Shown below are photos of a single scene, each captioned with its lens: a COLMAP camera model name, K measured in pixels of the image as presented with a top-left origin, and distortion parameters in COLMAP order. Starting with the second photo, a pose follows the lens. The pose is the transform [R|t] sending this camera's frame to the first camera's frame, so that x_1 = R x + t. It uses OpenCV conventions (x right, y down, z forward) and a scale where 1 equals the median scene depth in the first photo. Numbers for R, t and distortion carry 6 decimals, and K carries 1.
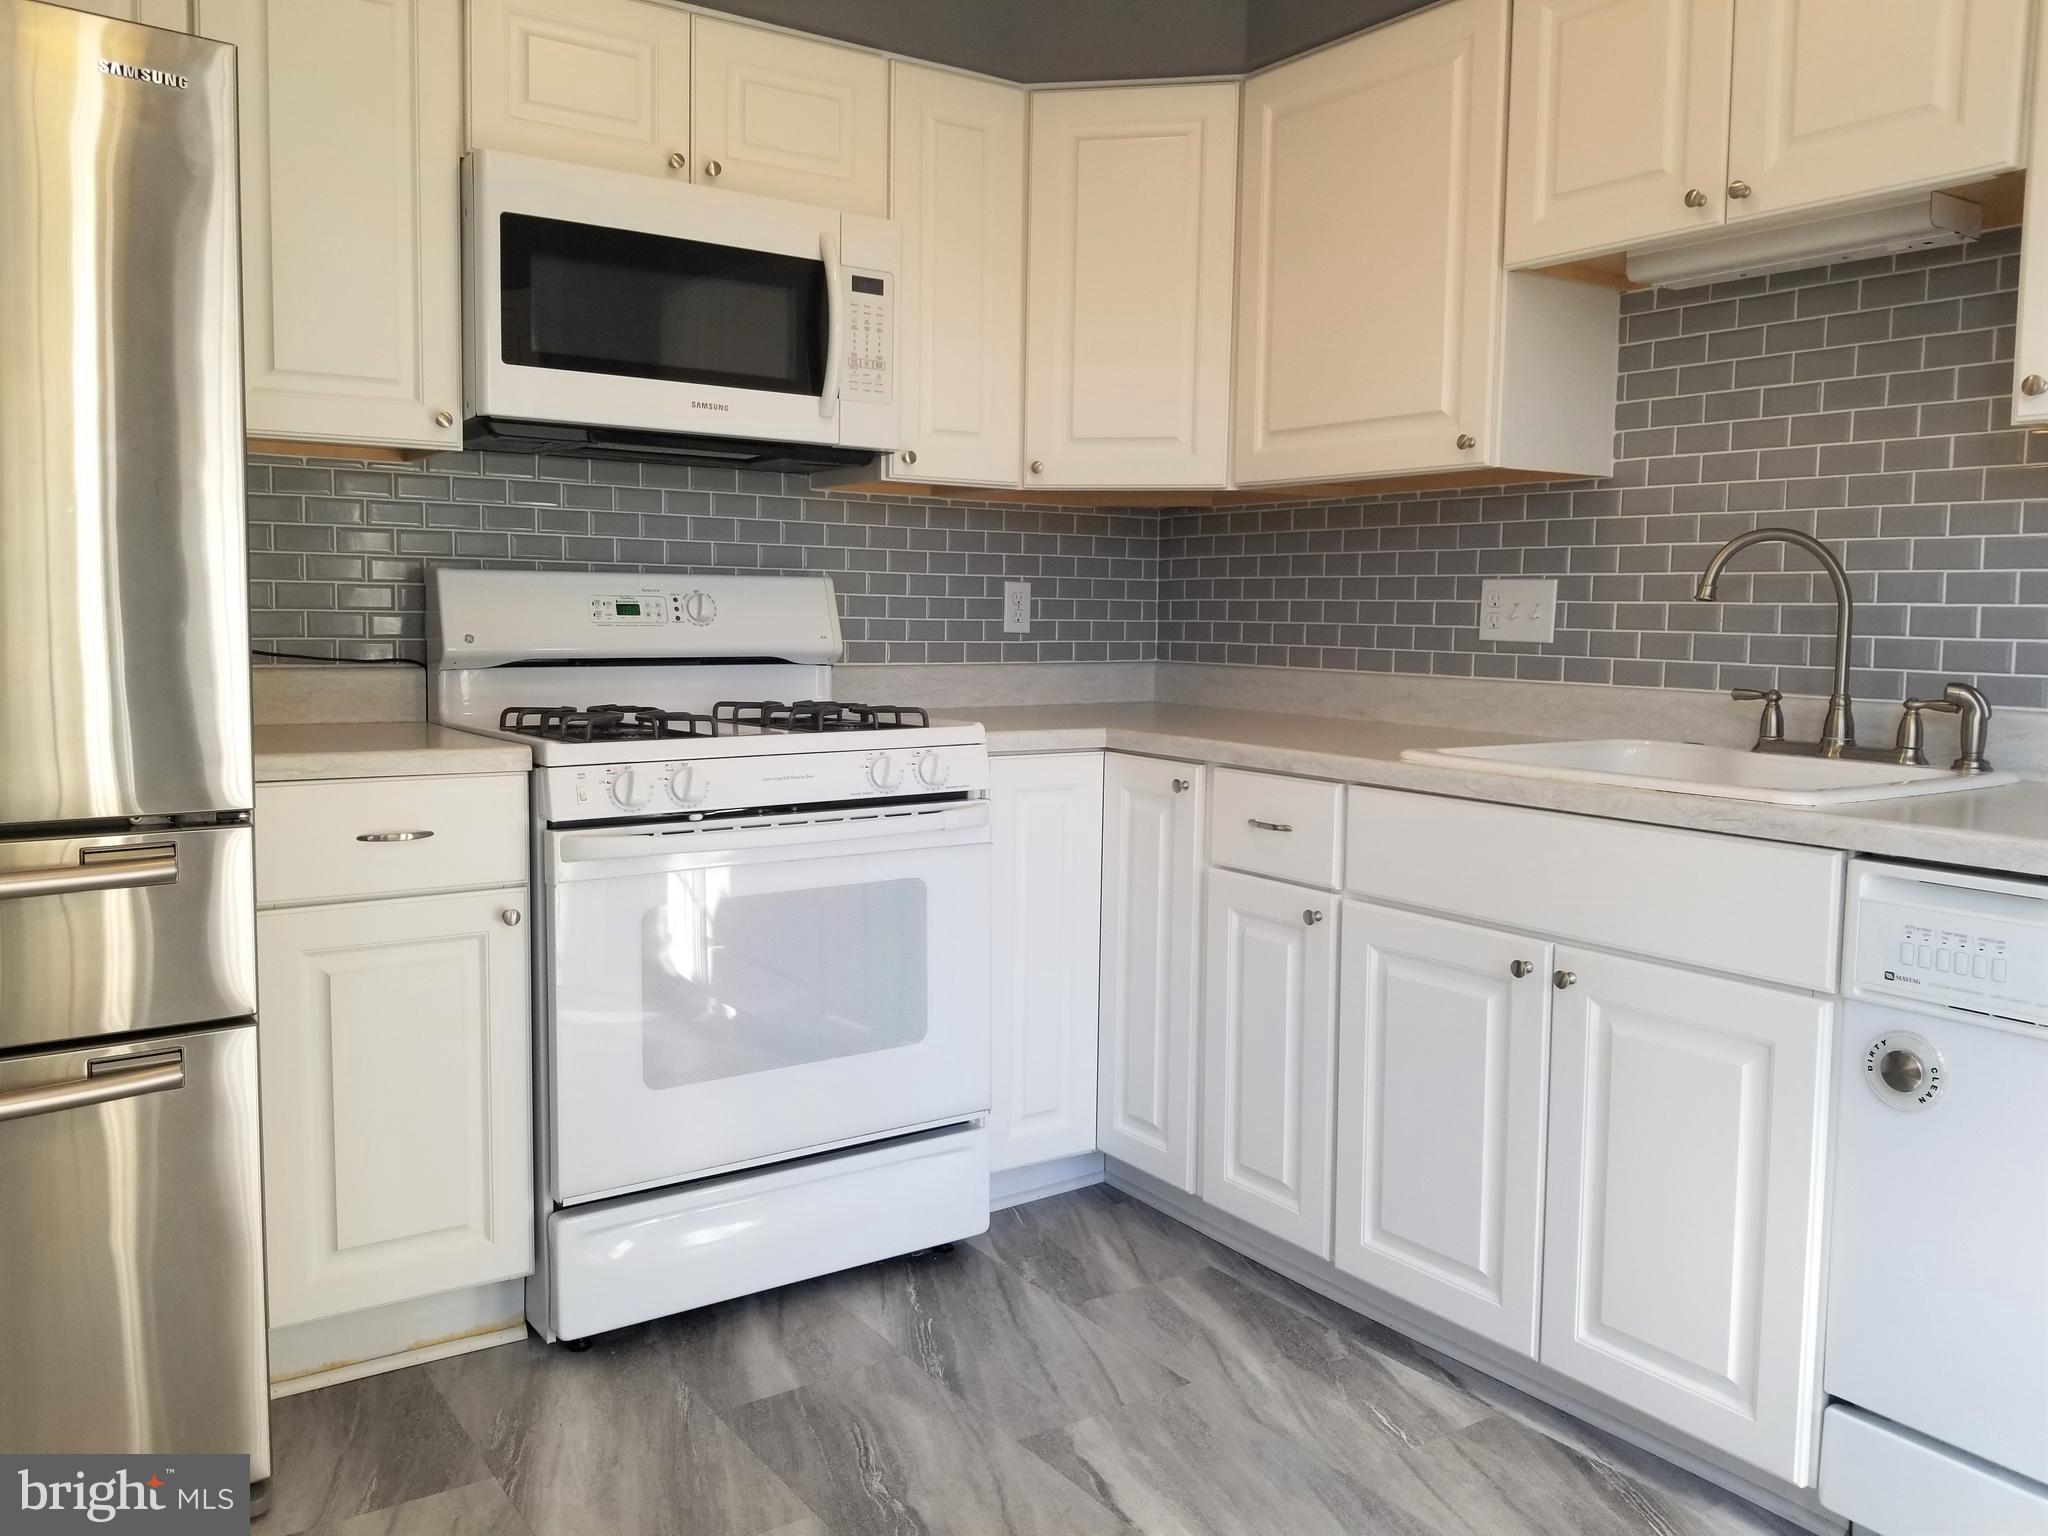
lens RADIAL K [[1604.9, 0, 1029.8], [0, 1604.9, 726.6], [0, 0, 1]] dist [0.095506, -0.178992]
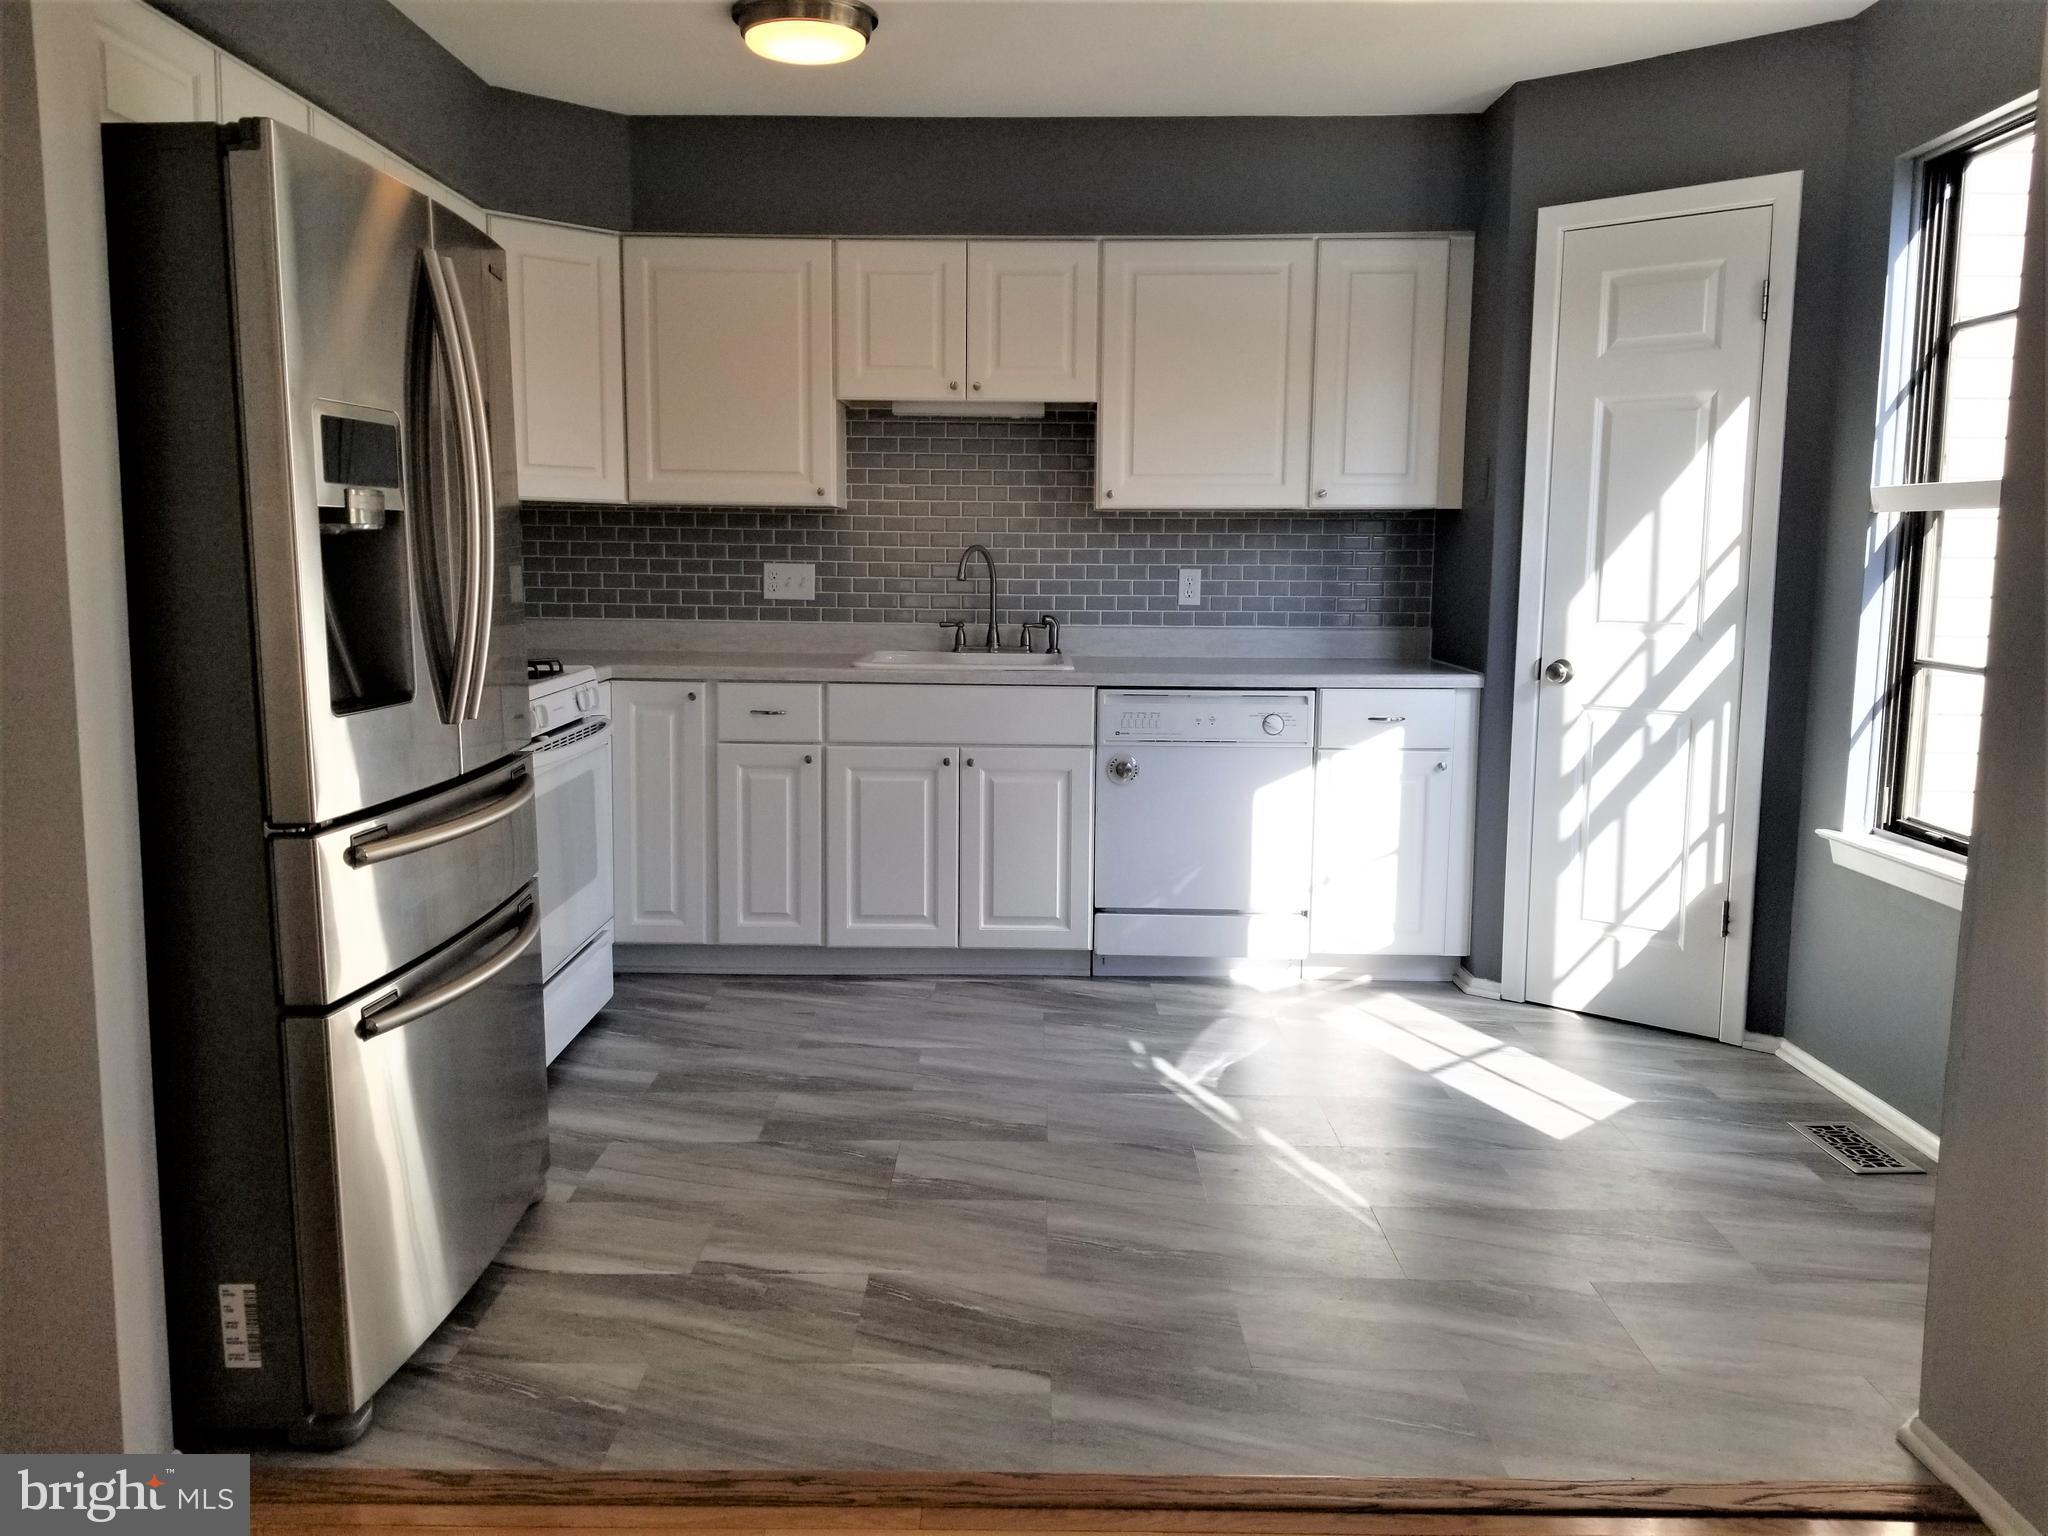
lens RADIAL K [[1604.9, 0, 1029.8], [0, 1604.9, 726.6], [0, 0, 1]] dist [0.095506, -0.178992]
pose [[0.565572, -0.099750, 0.818644, -1.092345], [0.058066, 0.995011, 0.081124, -0.046734], [-0.822652, 0.001654, 0.568542, -0.213494]]
